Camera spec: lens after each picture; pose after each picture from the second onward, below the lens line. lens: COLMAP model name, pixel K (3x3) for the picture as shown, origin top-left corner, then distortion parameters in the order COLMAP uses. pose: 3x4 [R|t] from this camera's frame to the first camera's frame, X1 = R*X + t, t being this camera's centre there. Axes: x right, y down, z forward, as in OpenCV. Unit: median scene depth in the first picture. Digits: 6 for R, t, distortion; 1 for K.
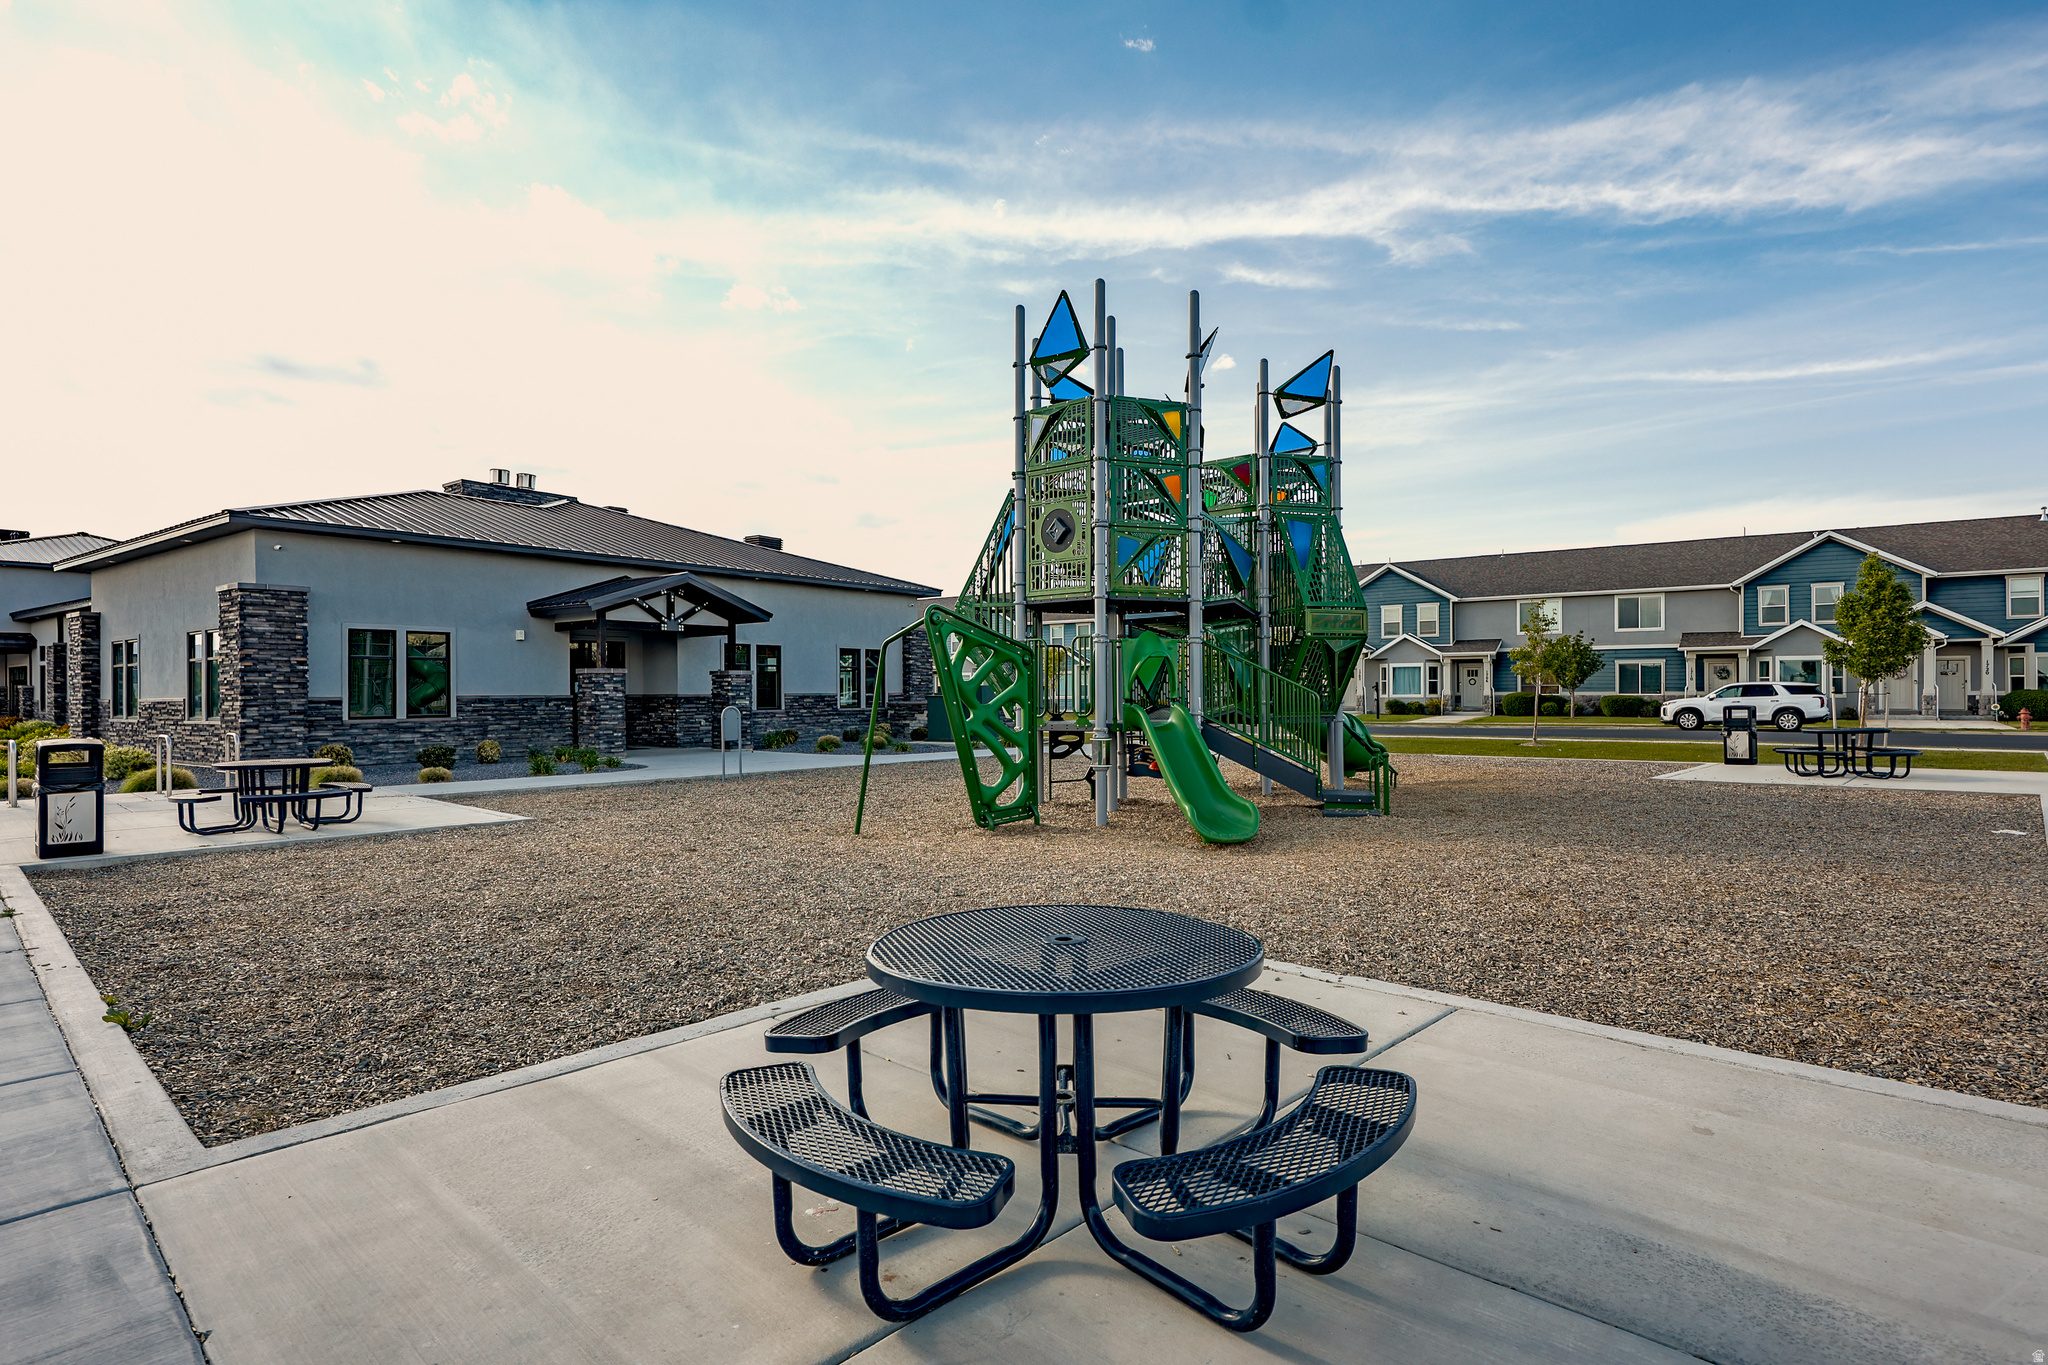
lens RADIAL K [[1001.1, 0, 1024.0], [0, 1001.1, 682.5], [0, 0, 1]] dist [0.002127, 0.000130]
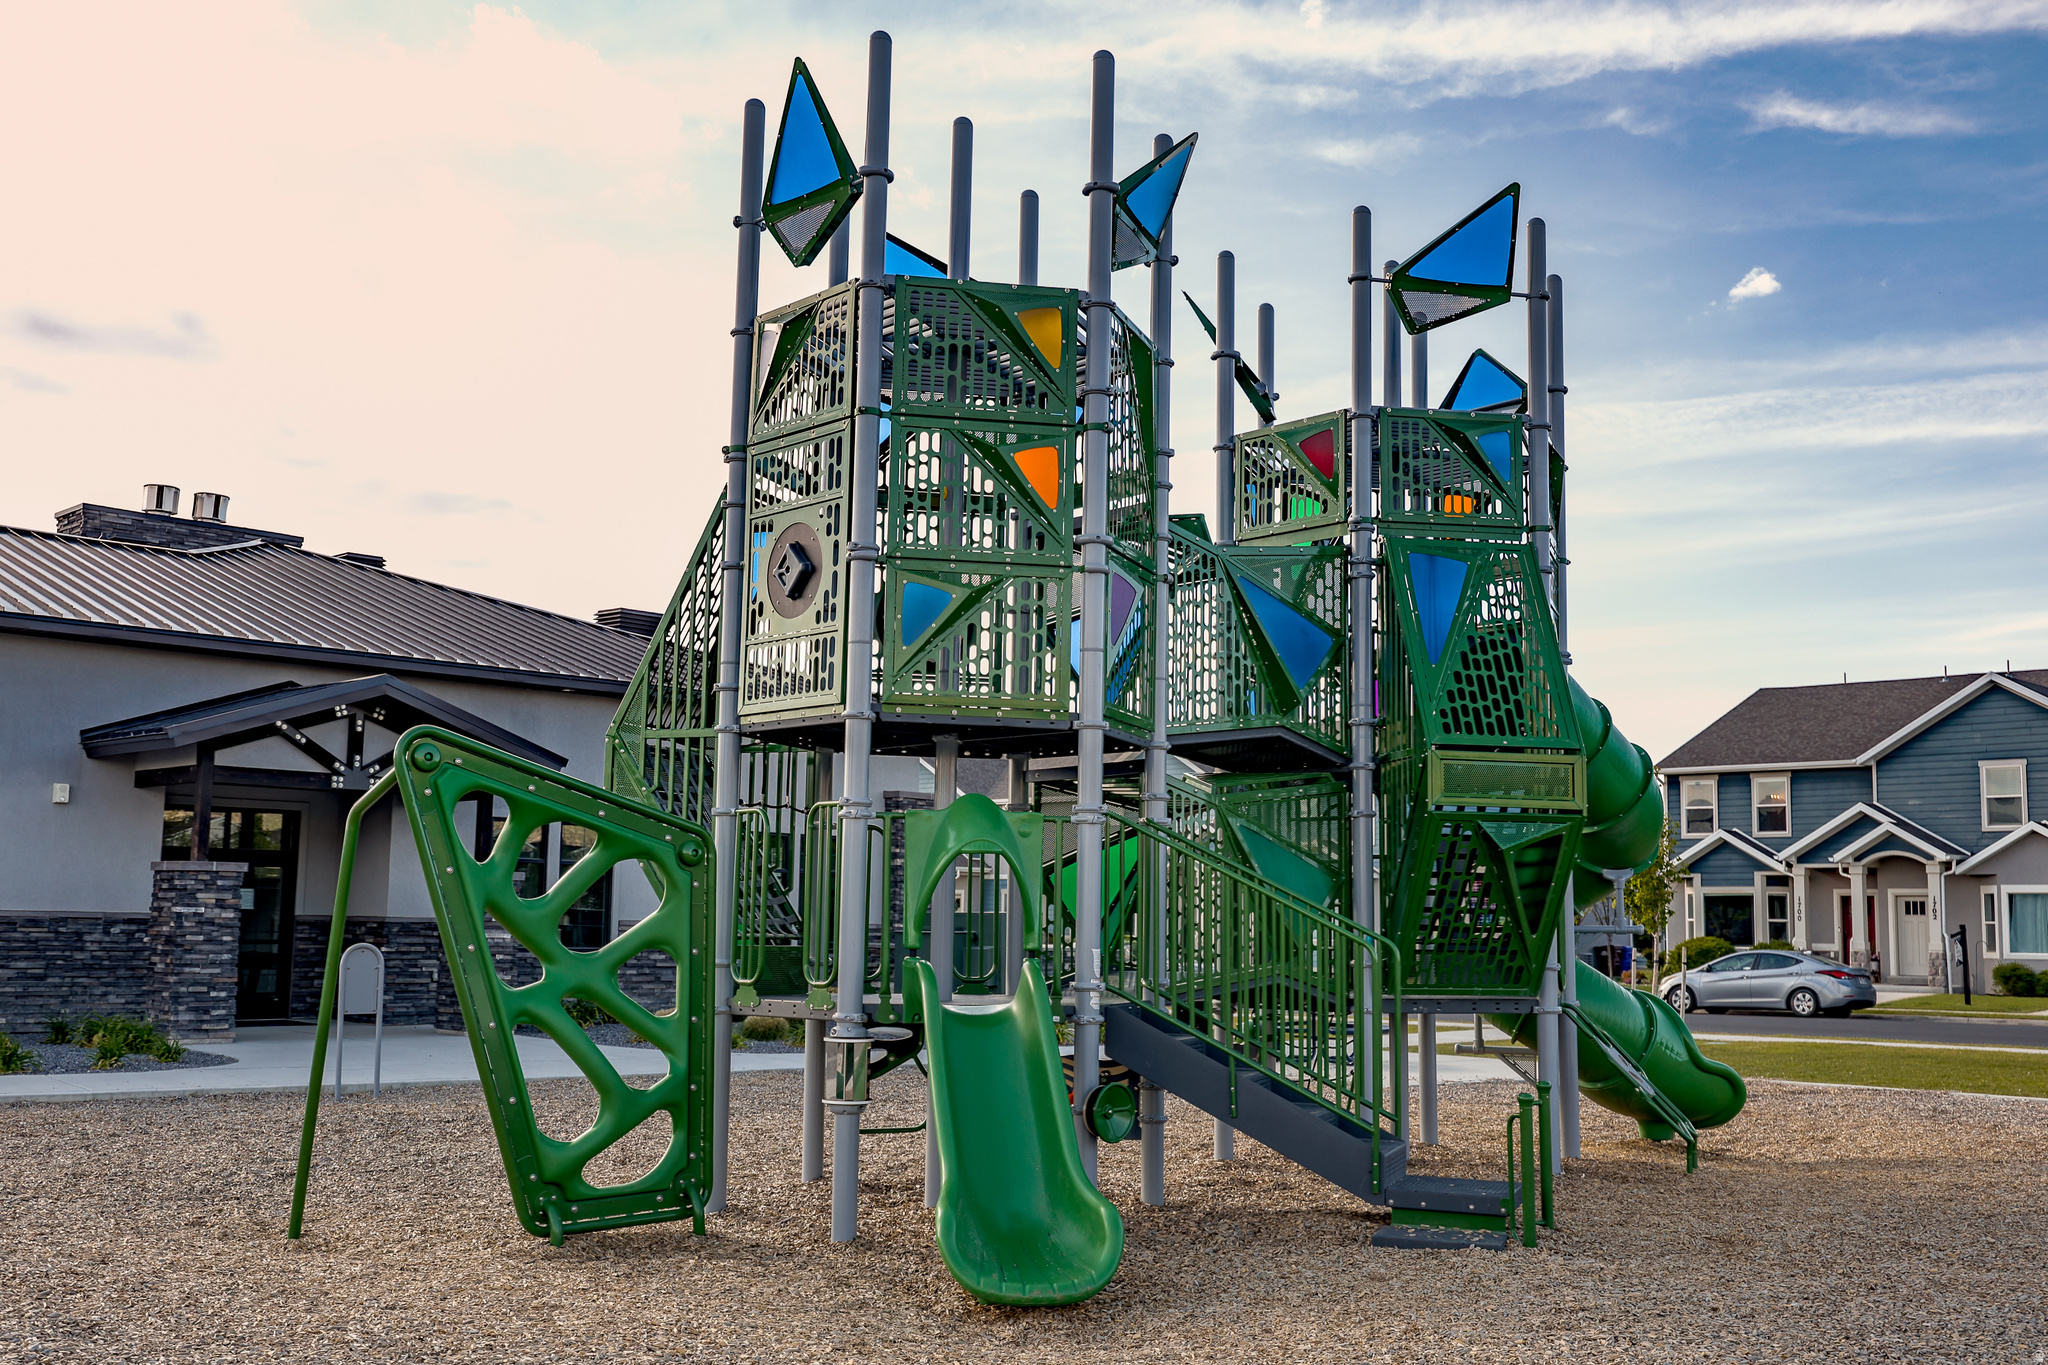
lens RADIAL K [[1967.6, 0, 1024.0], [0, 1967.6, 682.5], [0, 0, 1]] dist [-0.002521, 0.000505]
pose [[0.989934, 0.005557, -0.141419, 0.206290], [-0.021522, 0.993518, -0.111616, -0.002972], [0.139882, 0.113536, 0.983637, 0.113069]]
